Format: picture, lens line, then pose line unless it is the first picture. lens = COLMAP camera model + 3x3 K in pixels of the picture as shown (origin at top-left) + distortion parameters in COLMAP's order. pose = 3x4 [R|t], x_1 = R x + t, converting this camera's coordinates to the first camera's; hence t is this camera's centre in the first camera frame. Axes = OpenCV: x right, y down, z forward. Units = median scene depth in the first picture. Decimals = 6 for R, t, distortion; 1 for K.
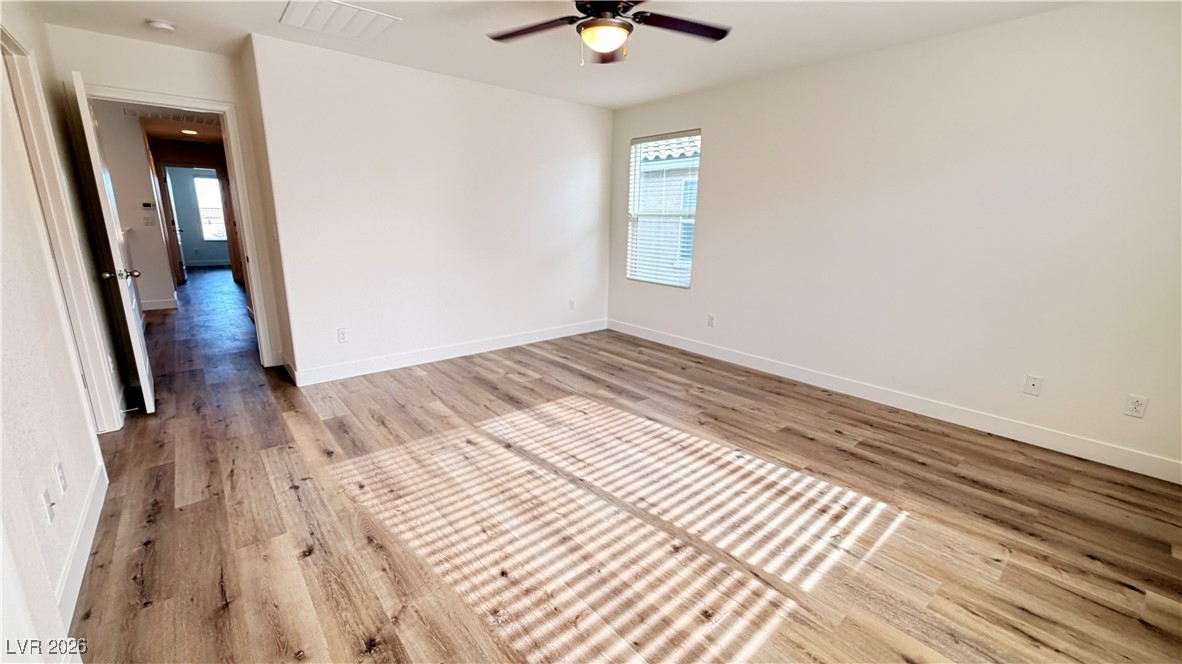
lens RADIAL K [[469.8, 0, 592.0], [0, 469.8, 336.0], [0, 0, 1]] dist [-0.000145, 0.000190]
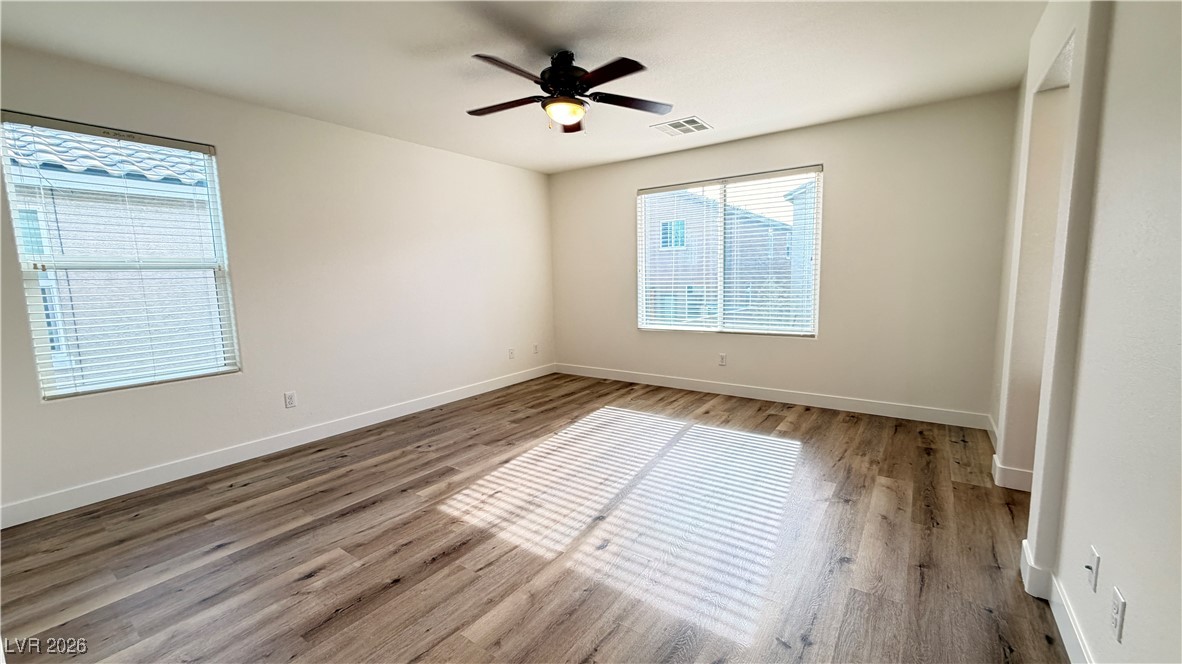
lens RADIAL K [[469.8, 0, 585.2], [0, 469.8, 312.9], [0, 0, 1]] dist [-0.000145, 0.000190]
pose [[-0.232350, -0.092371, 0.968236, -0.871333], [0.252997, 0.955473, 0.151865, -0.241463], [-0.939152, 0.280247, -0.198635, 0.963239]]
